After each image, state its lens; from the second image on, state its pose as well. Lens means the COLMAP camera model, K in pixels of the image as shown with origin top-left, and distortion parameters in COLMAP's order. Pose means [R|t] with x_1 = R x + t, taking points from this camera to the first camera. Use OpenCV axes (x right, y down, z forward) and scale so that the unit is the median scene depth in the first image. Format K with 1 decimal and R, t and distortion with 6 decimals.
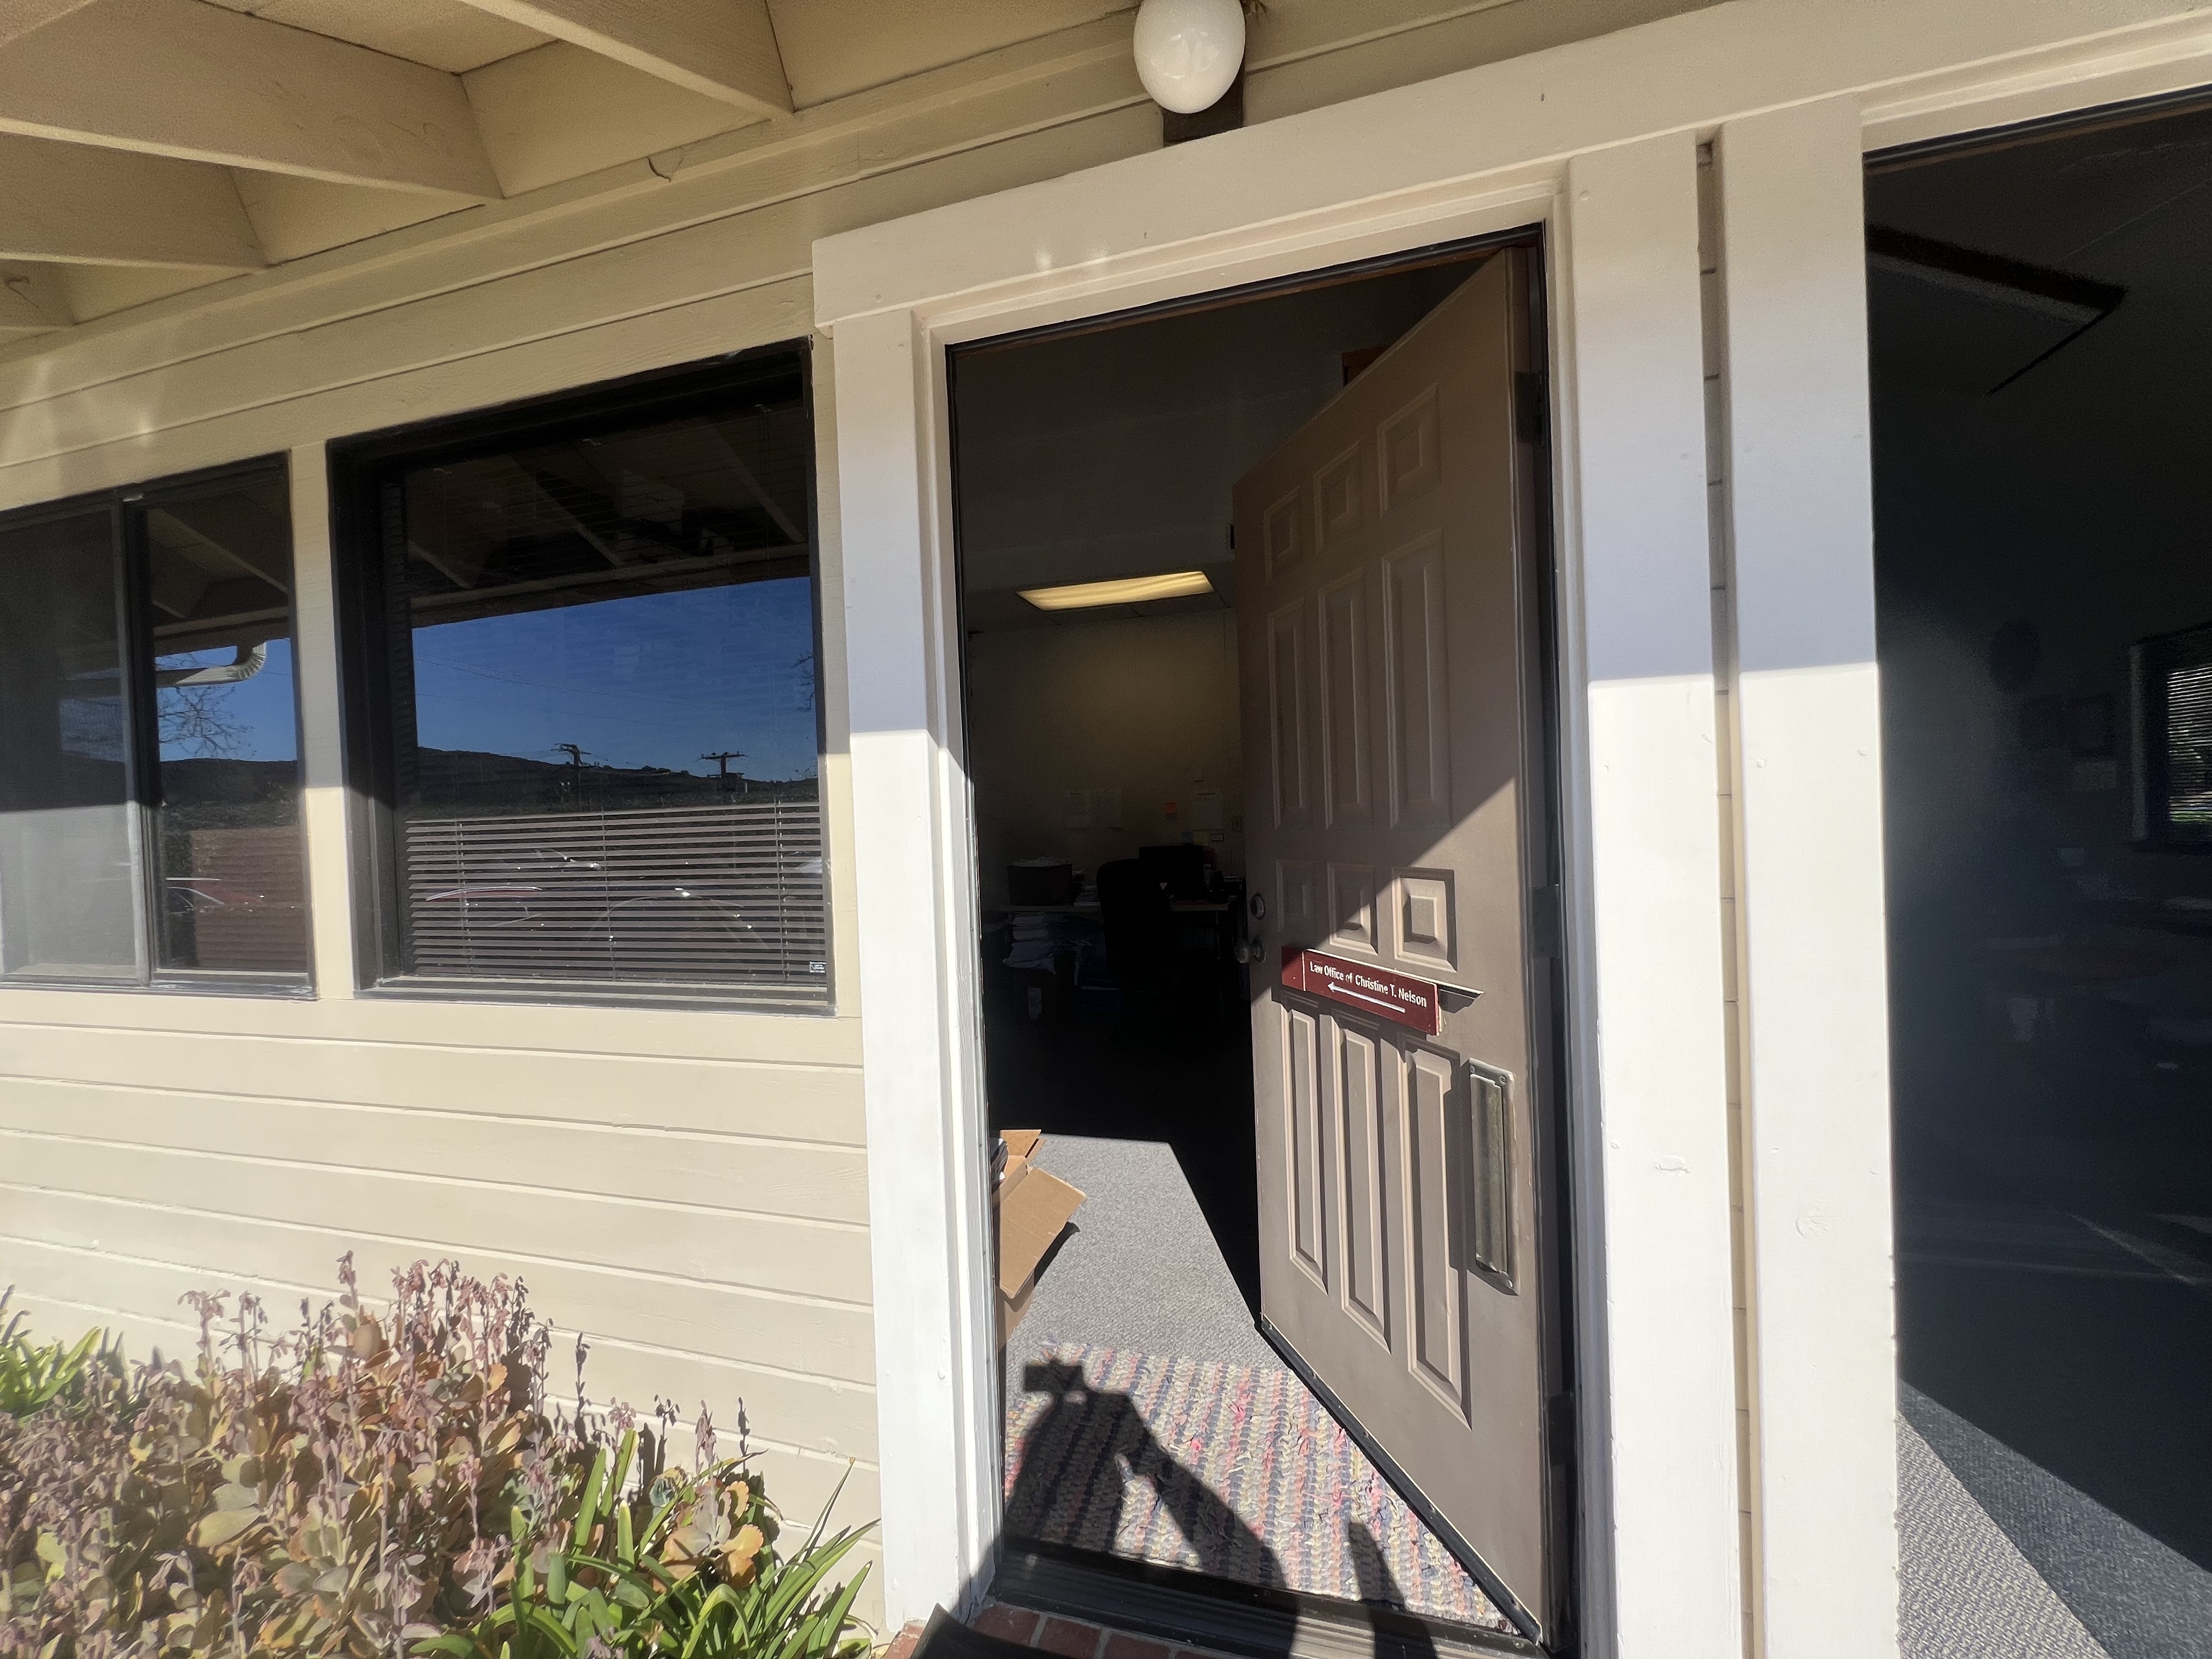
lens RADIAL K [[884.6, 0, 1106.0], [0, 884.6, 829.5], [0, 0, 1]] dist [-0.006248, 0.002734]
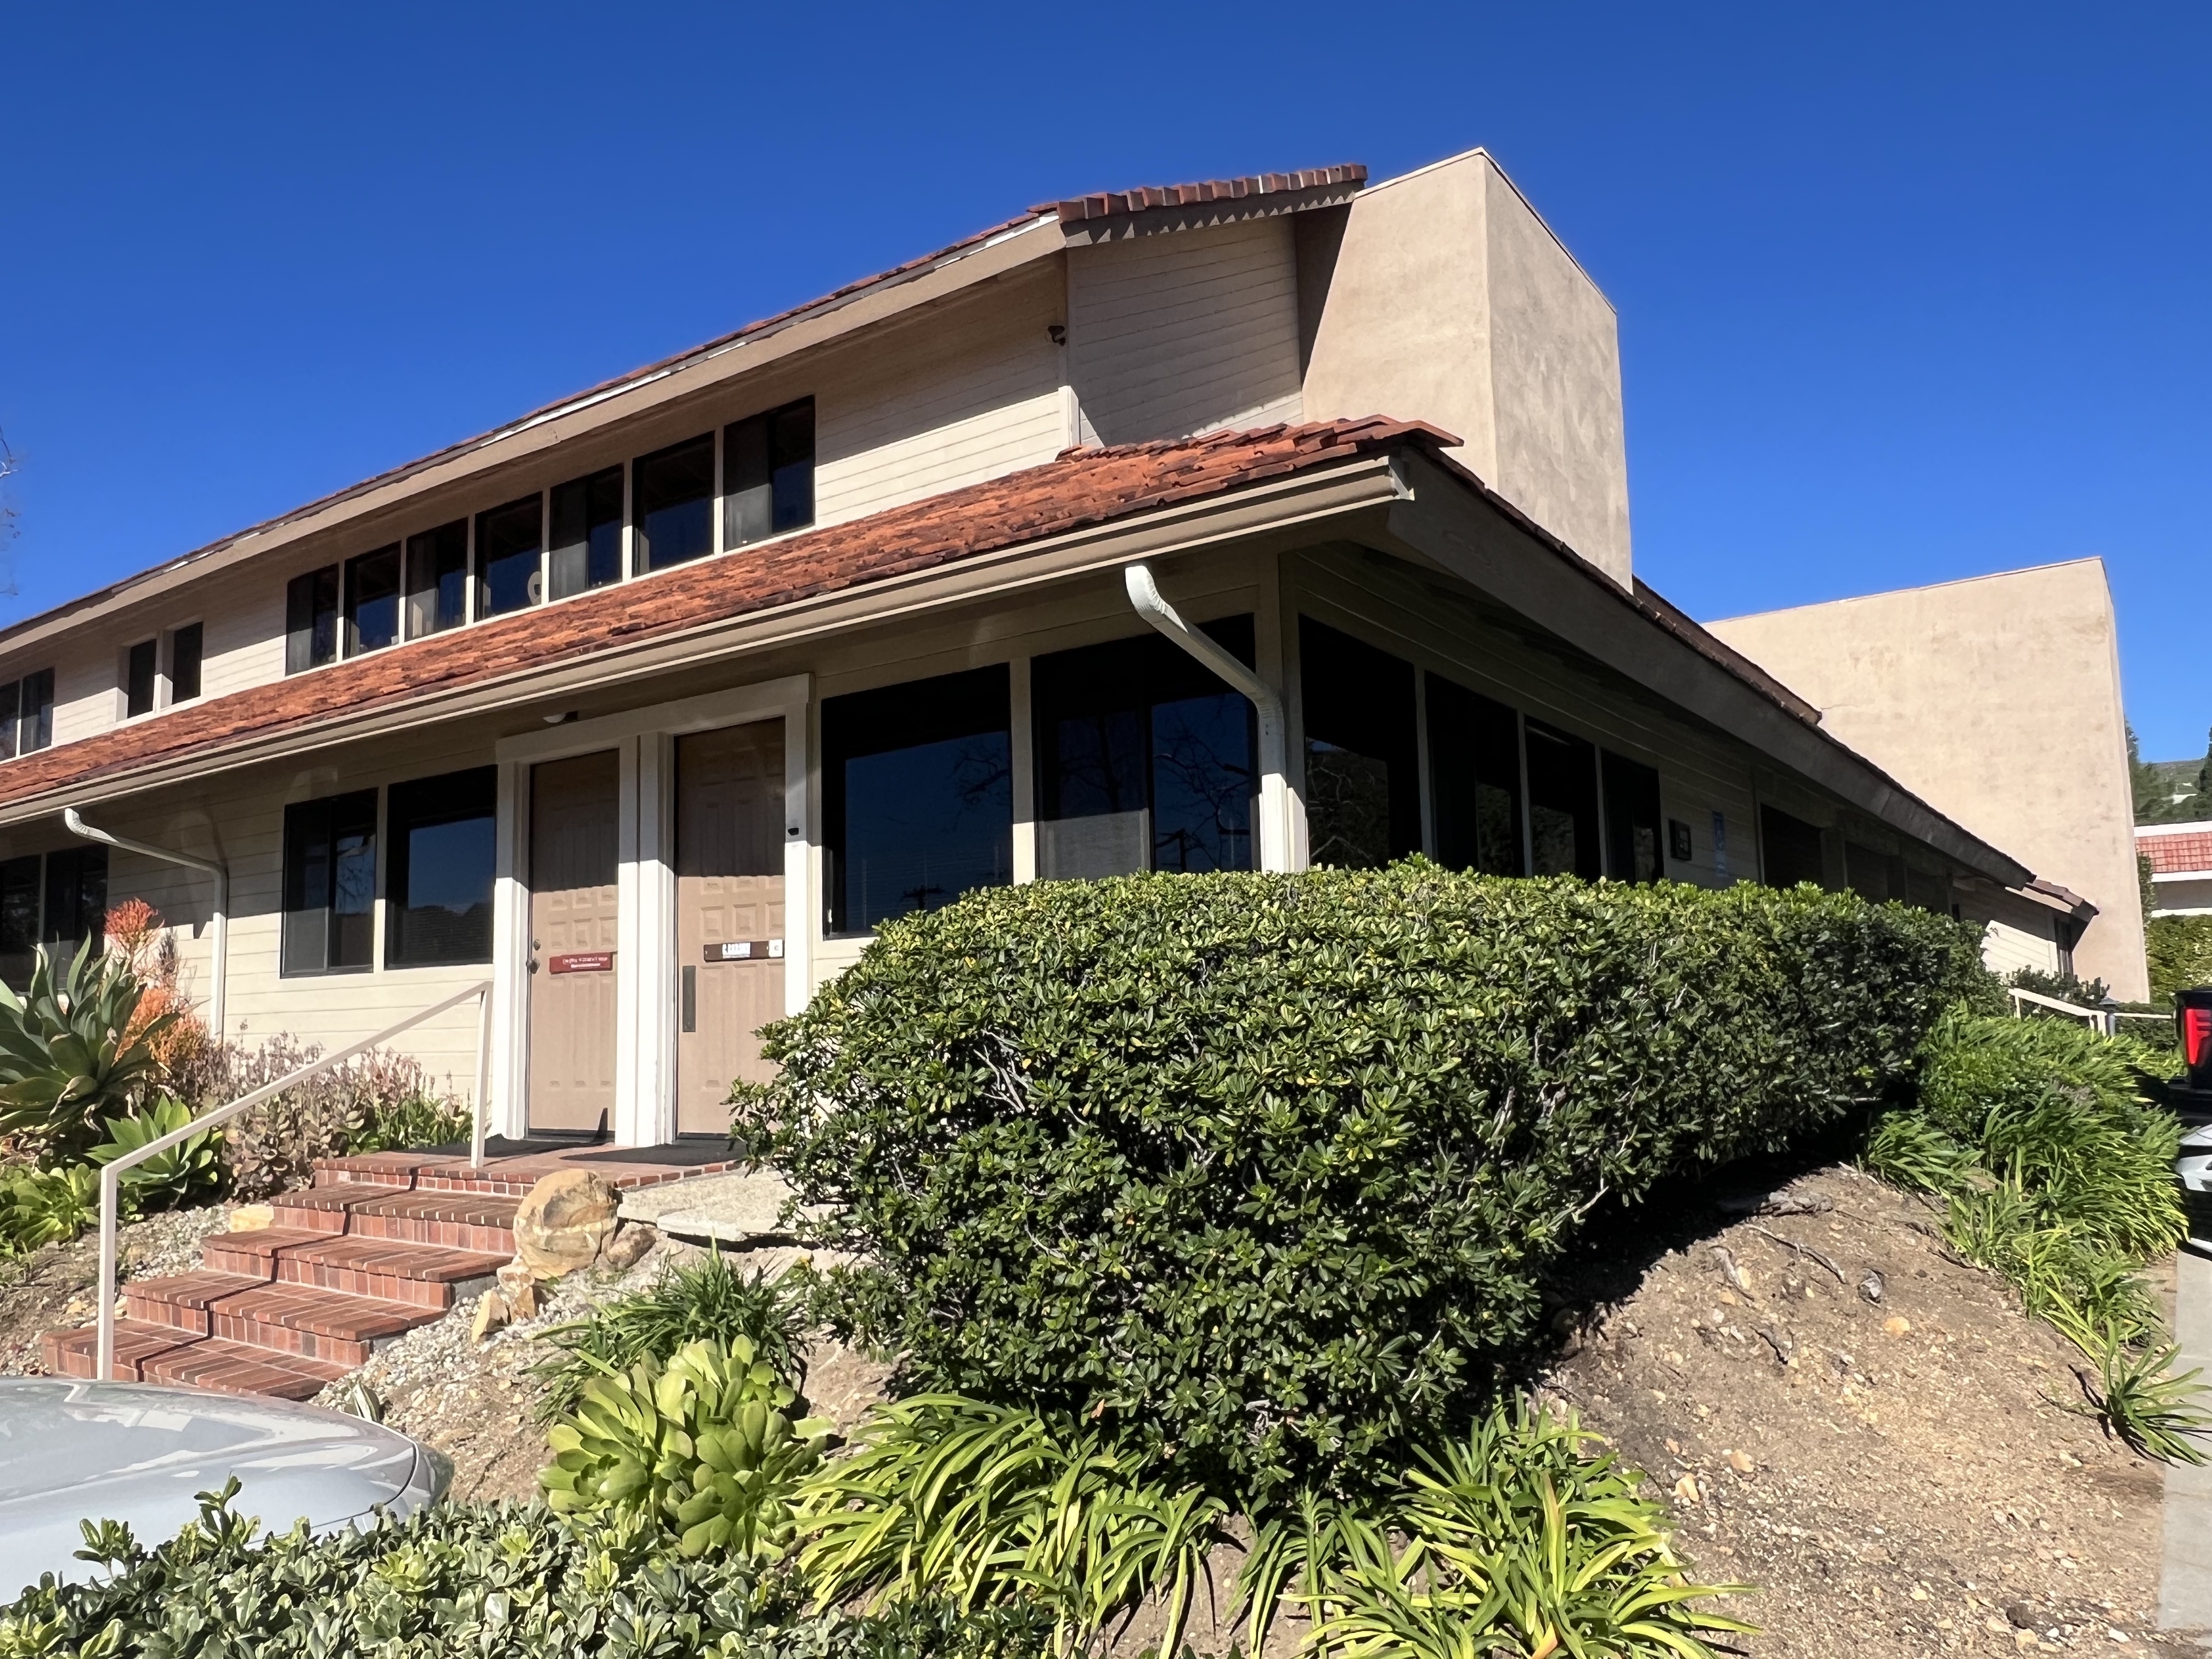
lens RADIAL K [[1495.9, 0, 1106.0], [0, 1495.9, 829.5], [0, 0, 1]] dist [-0.002299, 0.001267]
pose [[0.949250, -0.029513, -0.313134, 3.795158], [-0.008905, 0.992667, -0.120553, 0.381627], [0.314396, 0.117223, 0.942027, -3.769750]]
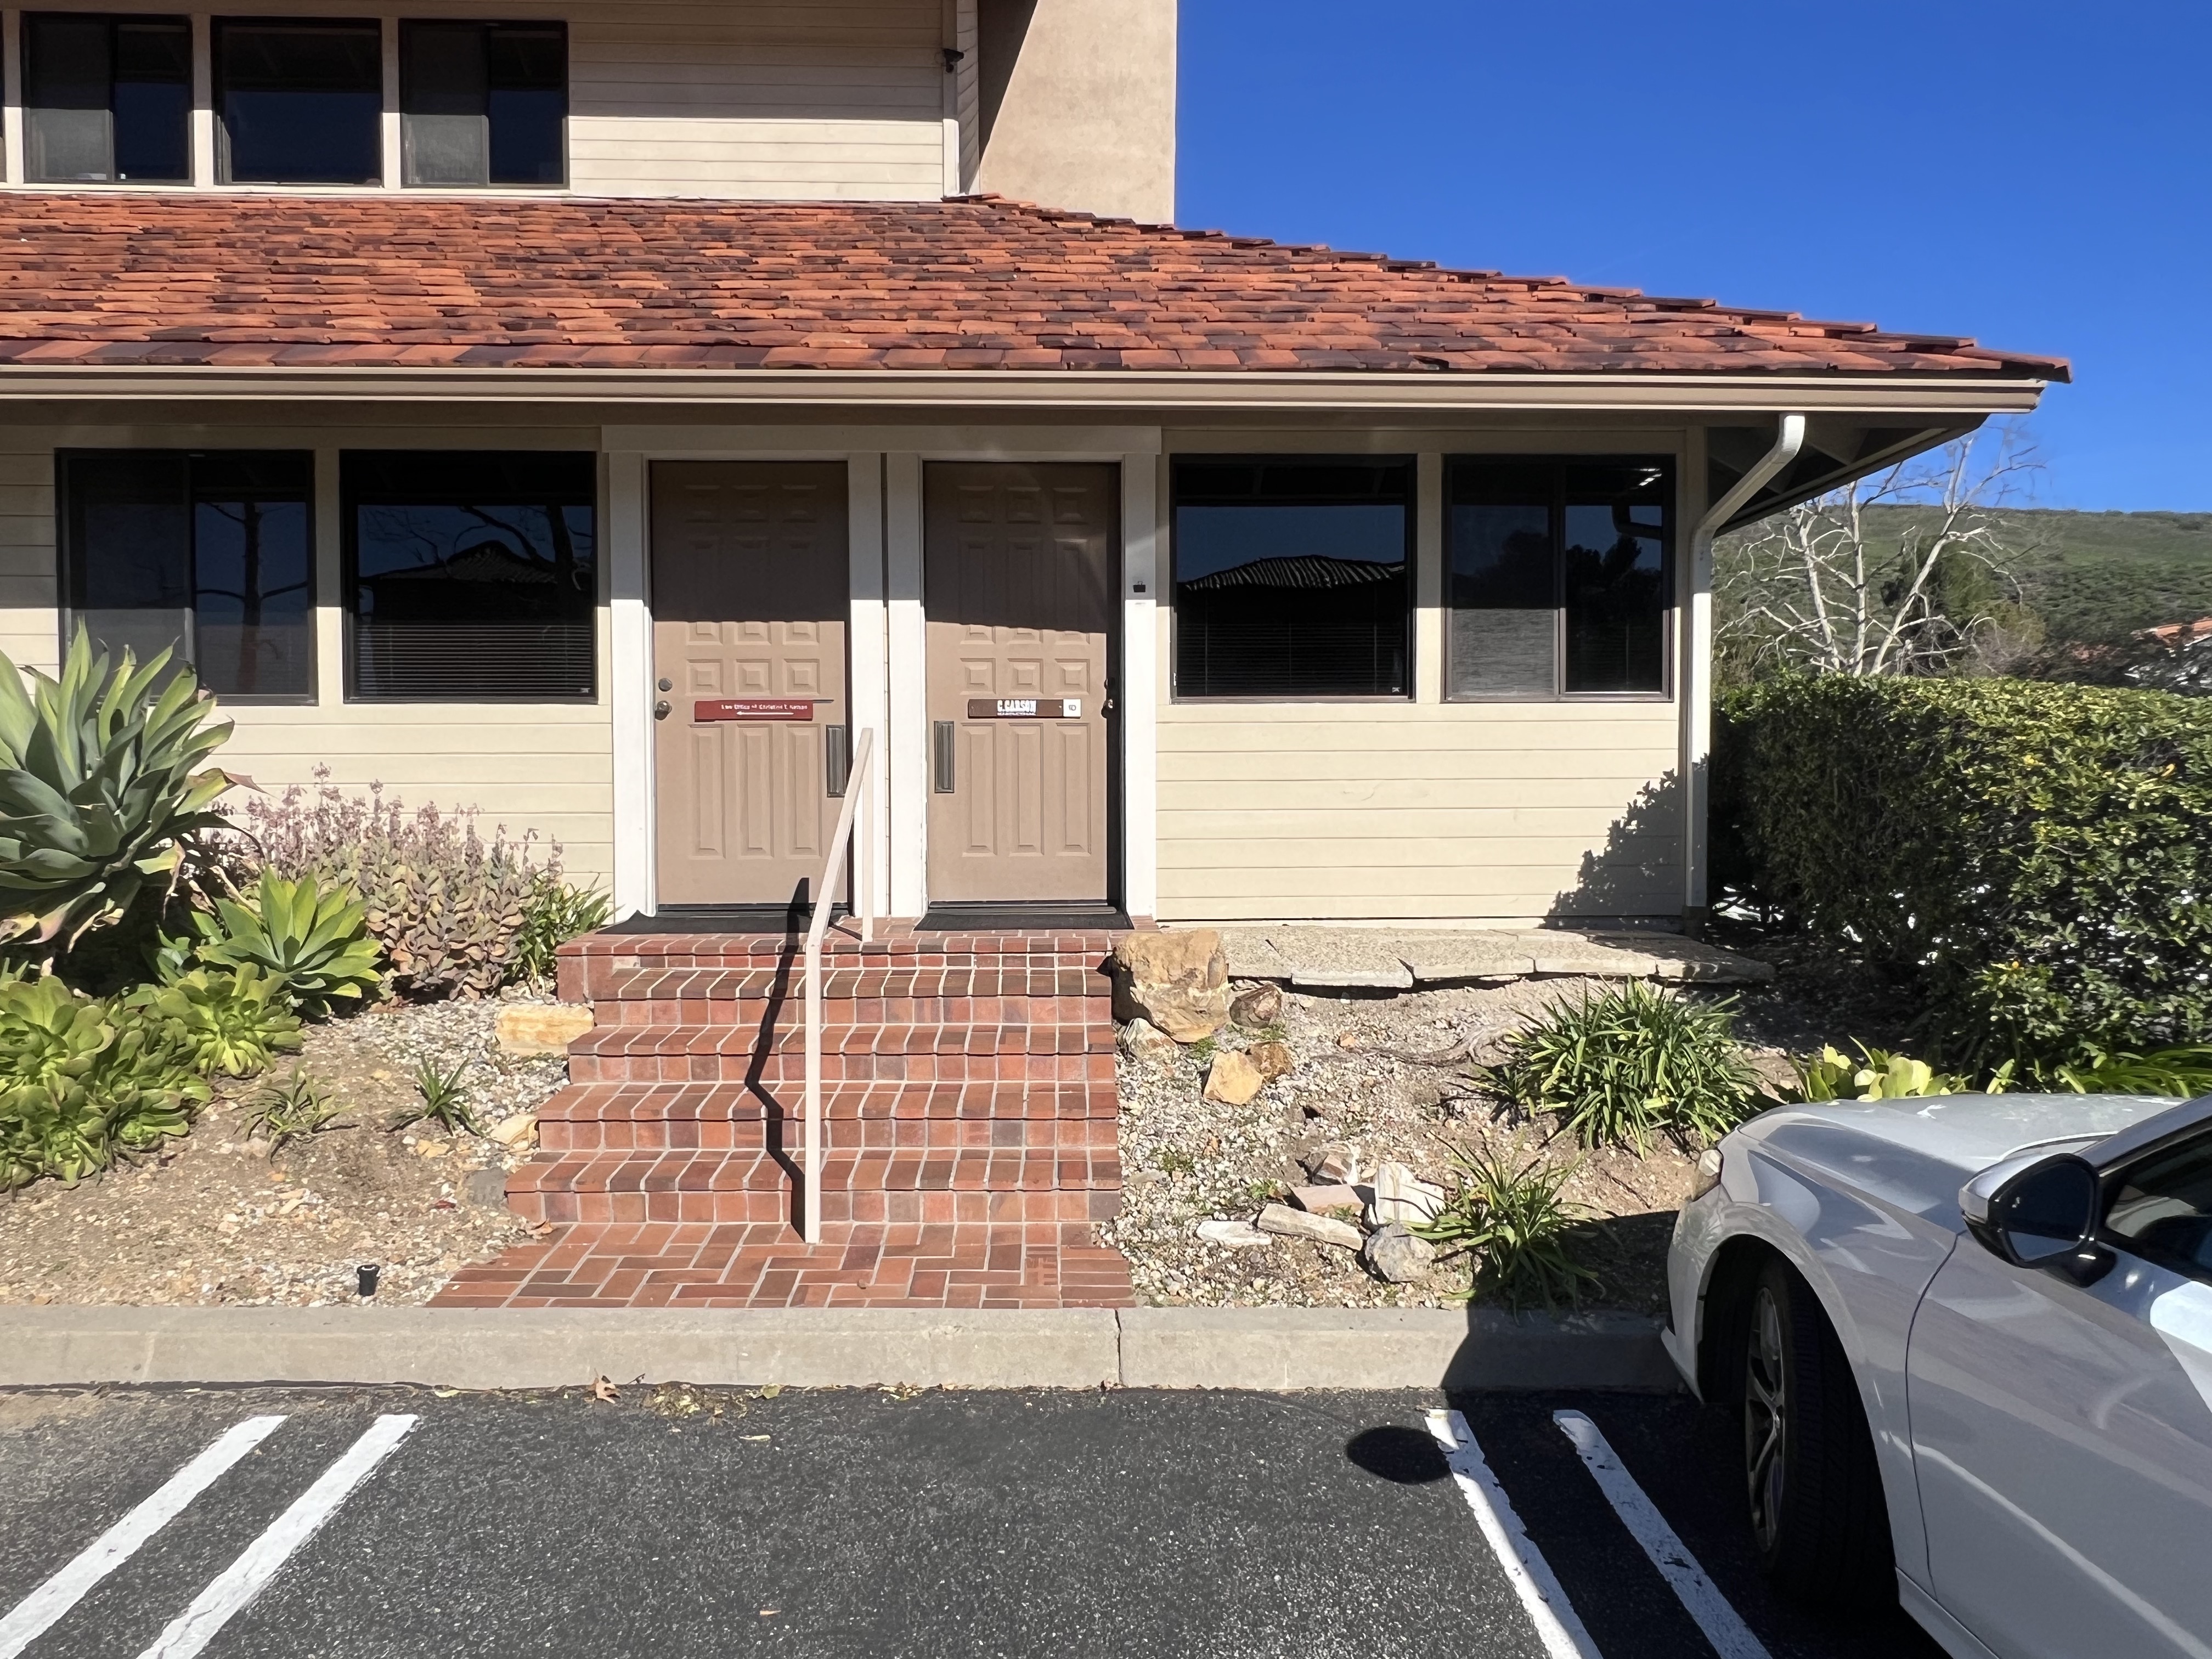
lens RADIAL K [[1495.9, 0, 1106.0], [0, 1495.9, 829.5], [0, 0, 1]] dist [-0.002299, 0.001267]
pose [[0.947322, 0.023343, 0.319431, -0.298891], [-0.026081, 0.999651, 0.004296, 0.549914], [-0.319219, -0.012401, 0.947600, -3.929383]]
